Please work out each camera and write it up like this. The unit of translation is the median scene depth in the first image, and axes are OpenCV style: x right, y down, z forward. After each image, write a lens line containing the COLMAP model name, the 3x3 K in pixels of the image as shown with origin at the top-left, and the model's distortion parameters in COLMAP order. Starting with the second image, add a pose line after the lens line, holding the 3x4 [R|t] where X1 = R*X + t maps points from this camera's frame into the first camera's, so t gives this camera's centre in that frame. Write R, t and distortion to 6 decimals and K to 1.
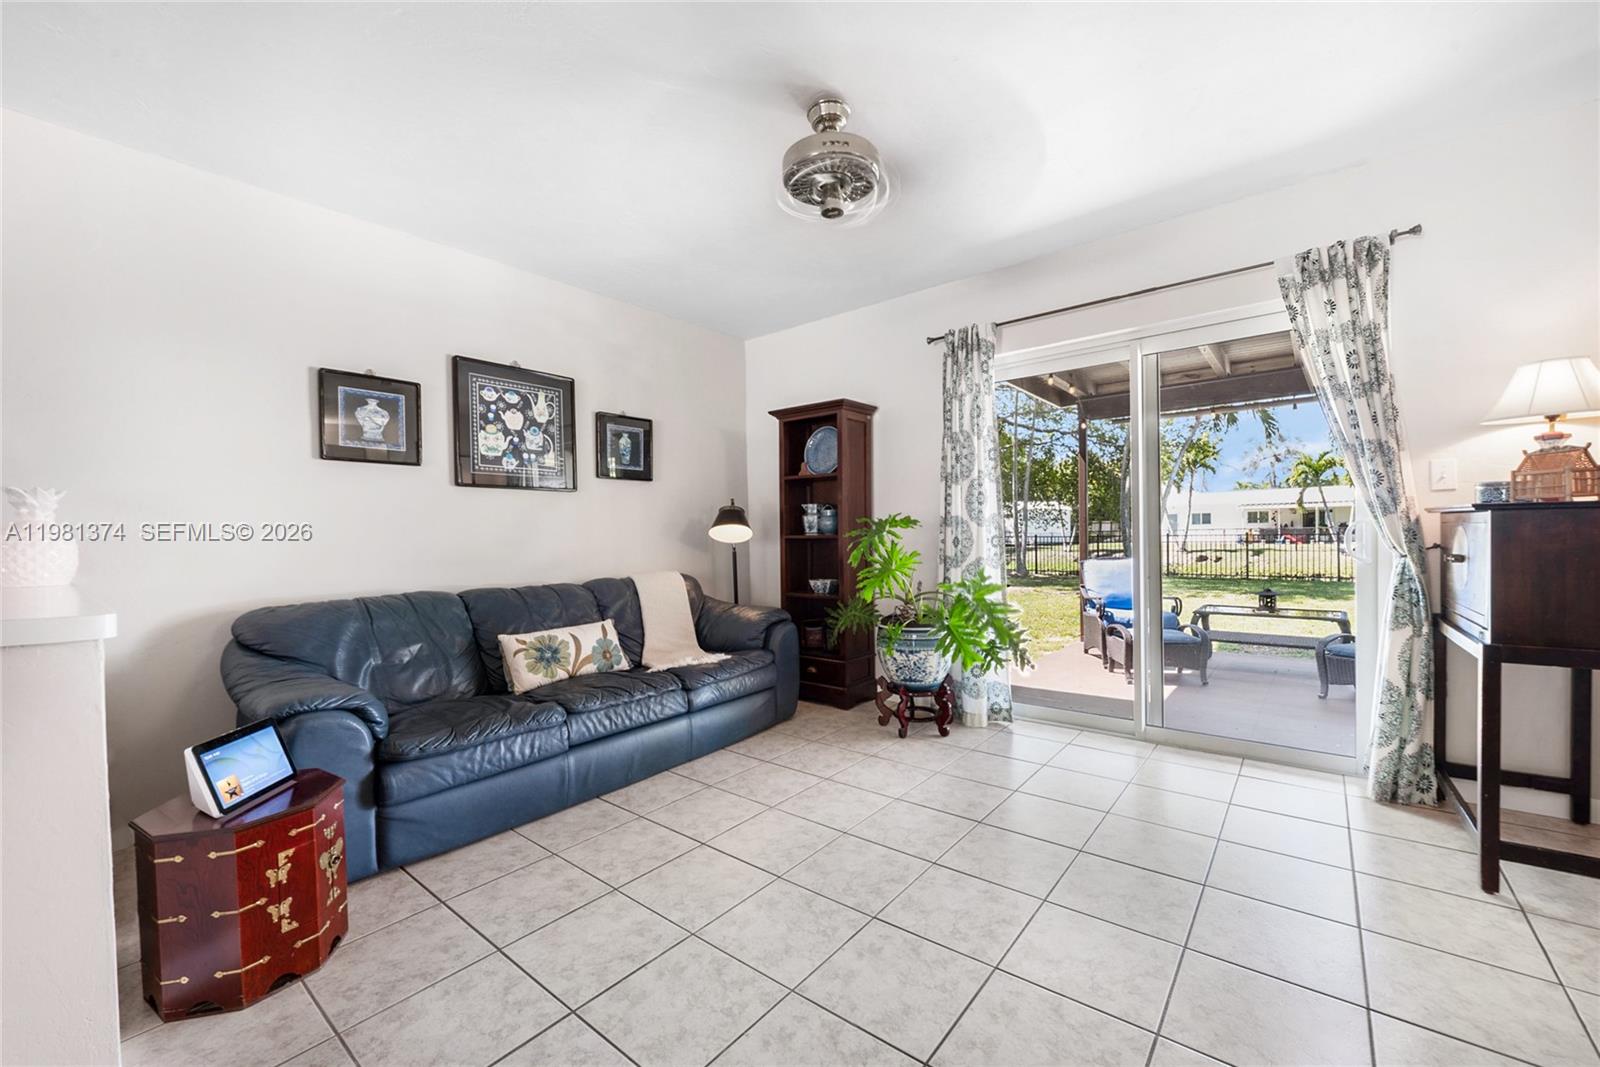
lens RADIAL K [[648.8, 0, 808.3], [0, 648.8, 536.8], [0, 0, 1]] dist [-0.002223, -0.000781]
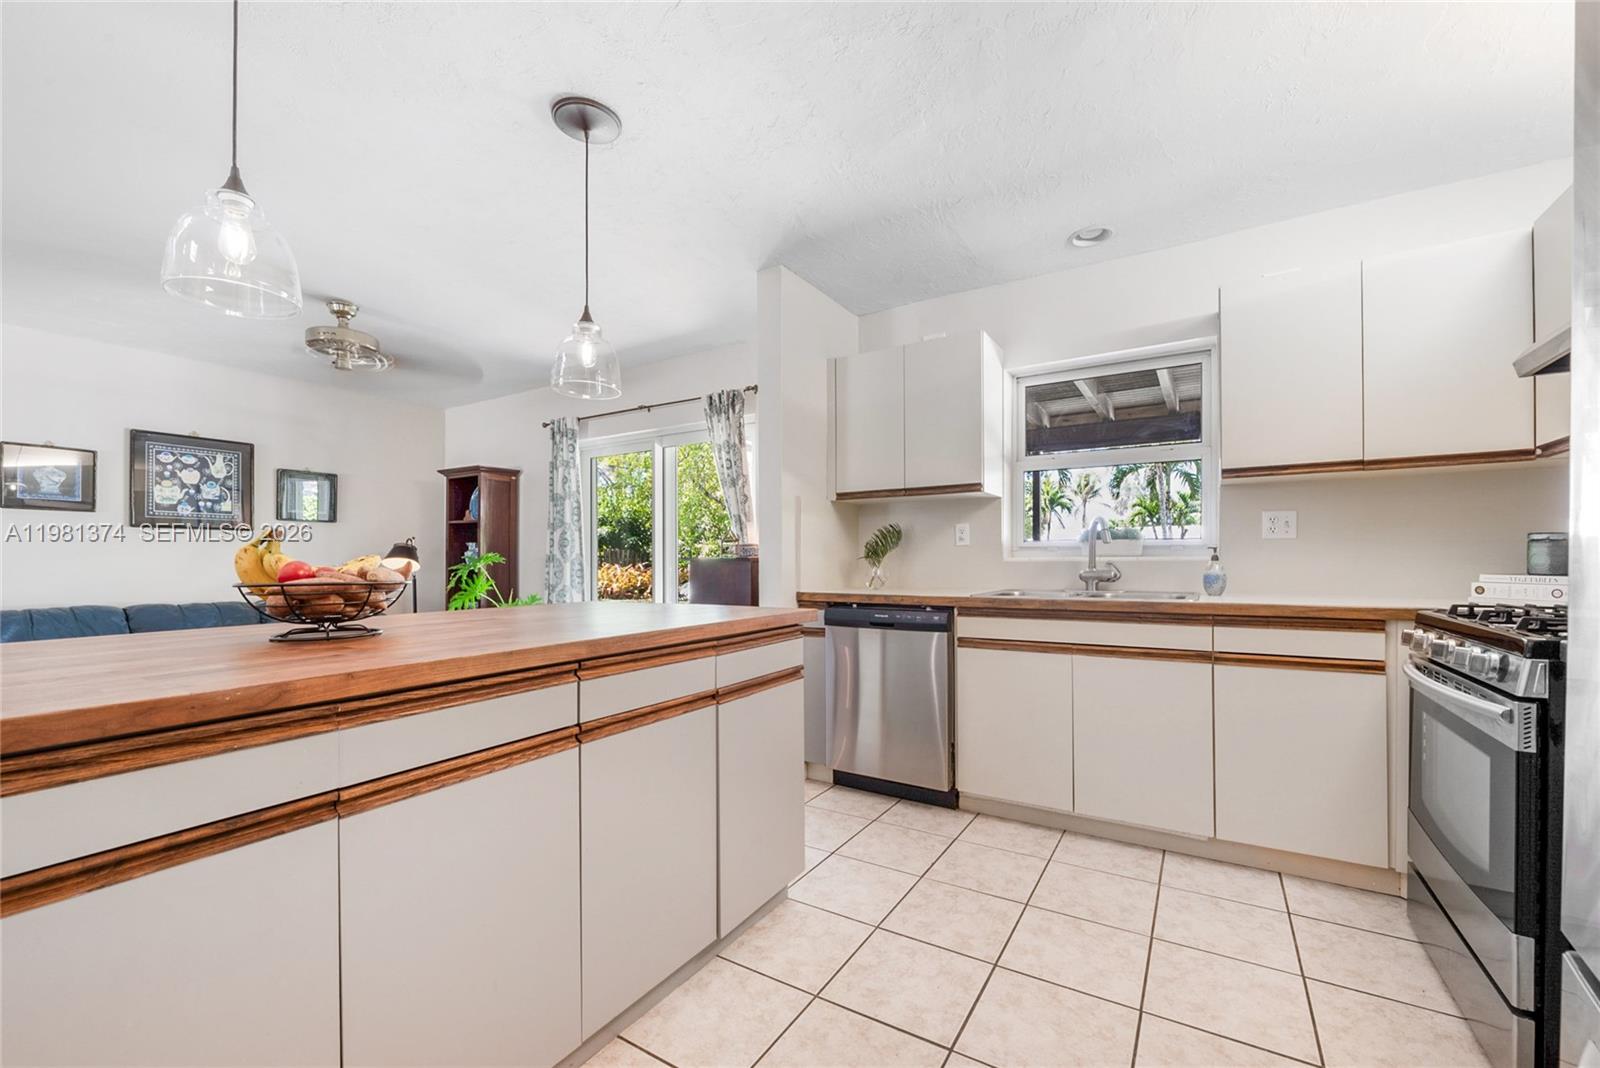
lens RADIAL K [[648.8, 0, 798.0], [0, 648.8, 555.3], [0, 0, 1]] dist [-0.002223, -0.000781]
pose [[0.991260, 0.016632, 0.130869, 0.596028], [-0.014724, 0.999771, -0.015534, -0.018539], [-0.131097, 0.013471, 0.991278, -0.457112]]
